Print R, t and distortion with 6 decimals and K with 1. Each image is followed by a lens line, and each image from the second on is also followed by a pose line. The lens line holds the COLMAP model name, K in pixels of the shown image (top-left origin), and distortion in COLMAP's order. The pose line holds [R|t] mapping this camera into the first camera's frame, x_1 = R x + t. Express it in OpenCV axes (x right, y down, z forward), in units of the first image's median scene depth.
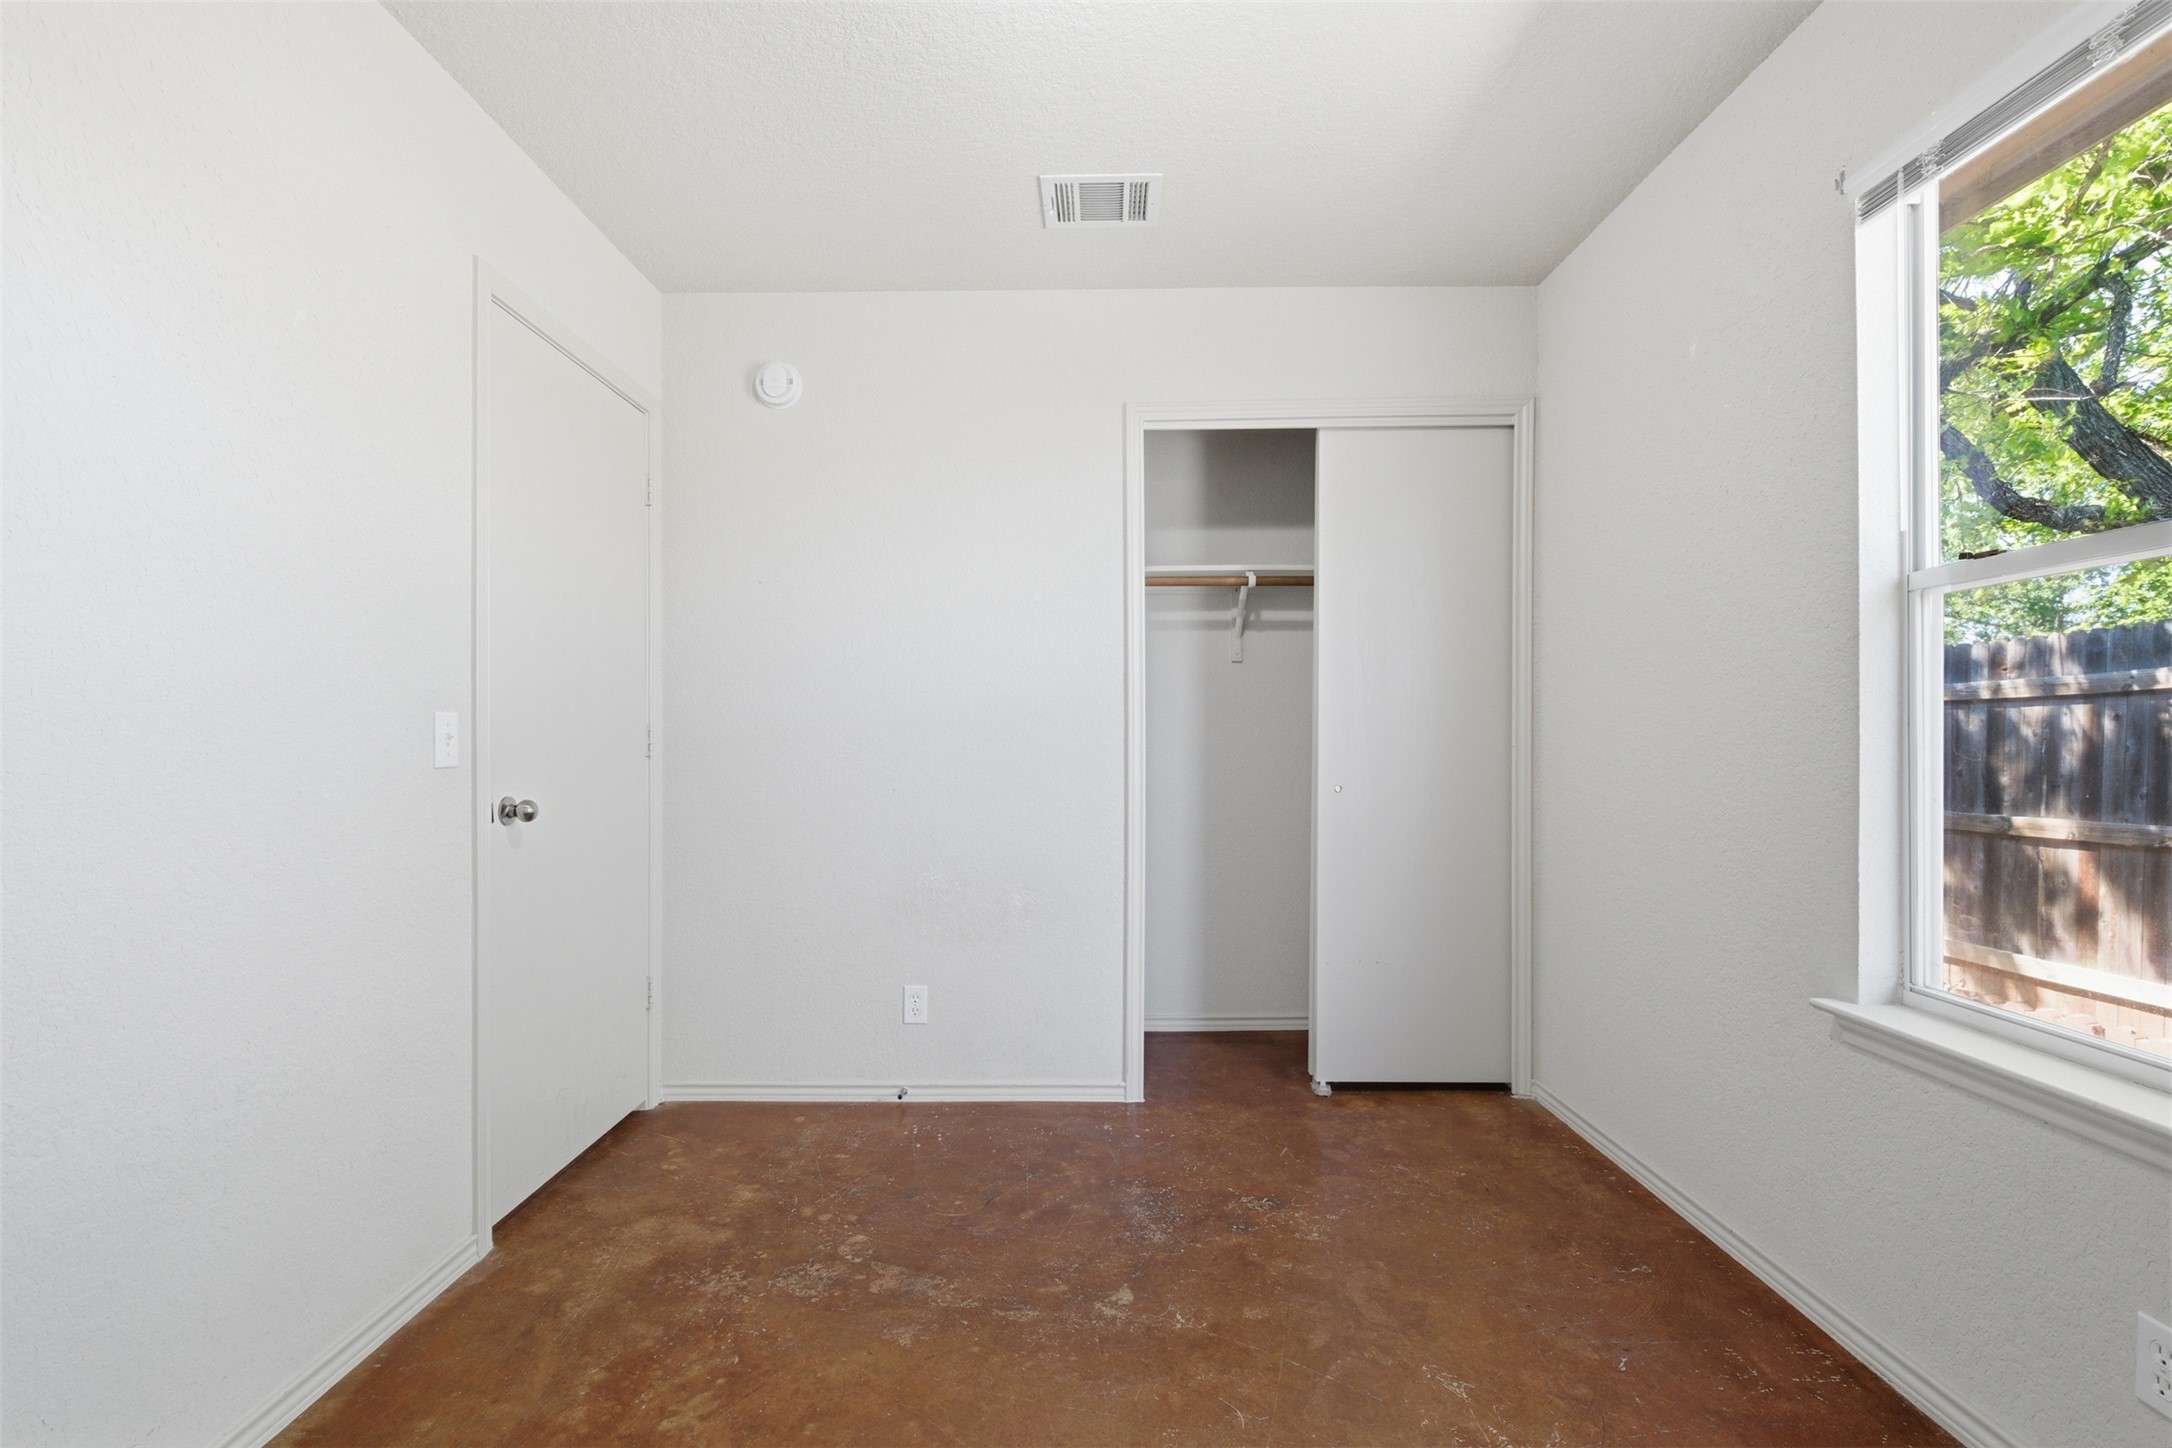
lens RADIAL K [[981.3, 0, 1087.9], [0, 981.3, 726.8], [0, 0, 1]] dist [0.000526, -0.001327]
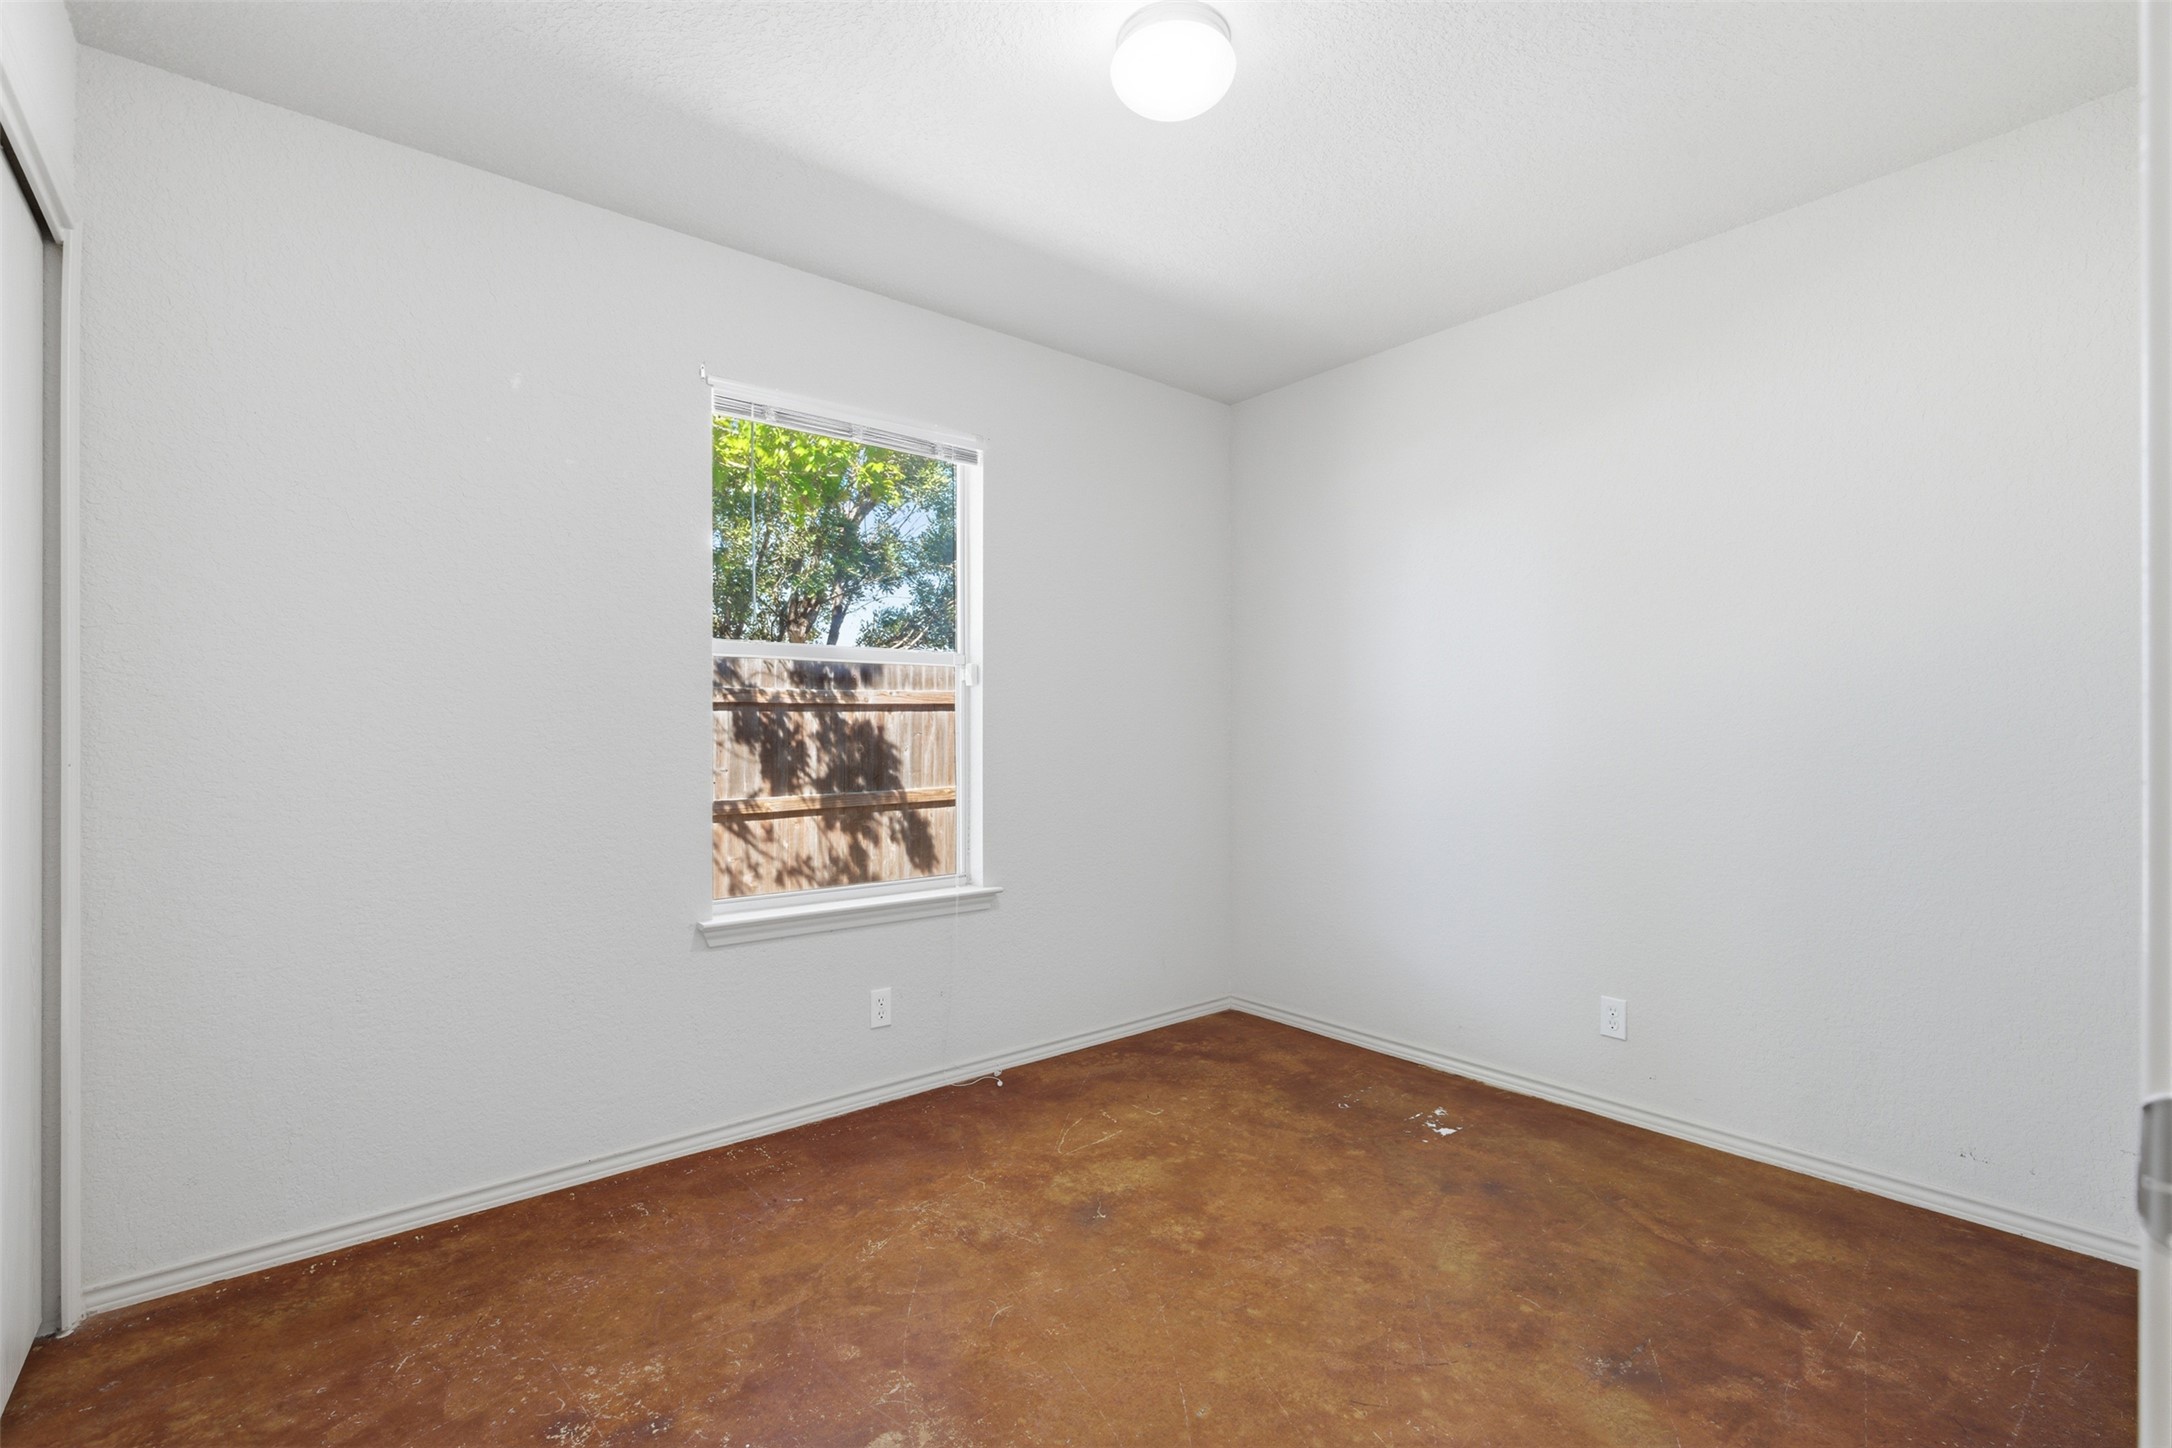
lens RADIAL K [[981.3, 0, 1080.5], [0, 981.3, 734.6], [0, 0, 1]] dist [0.000526, -0.001327]
pose [[-0.630617, 0.008547, 0.776047, -0.688365], [0.001484, 0.999951, -0.009808, 0.012082], [-0.776093, -0.005033, -0.630599, 1.382889]]
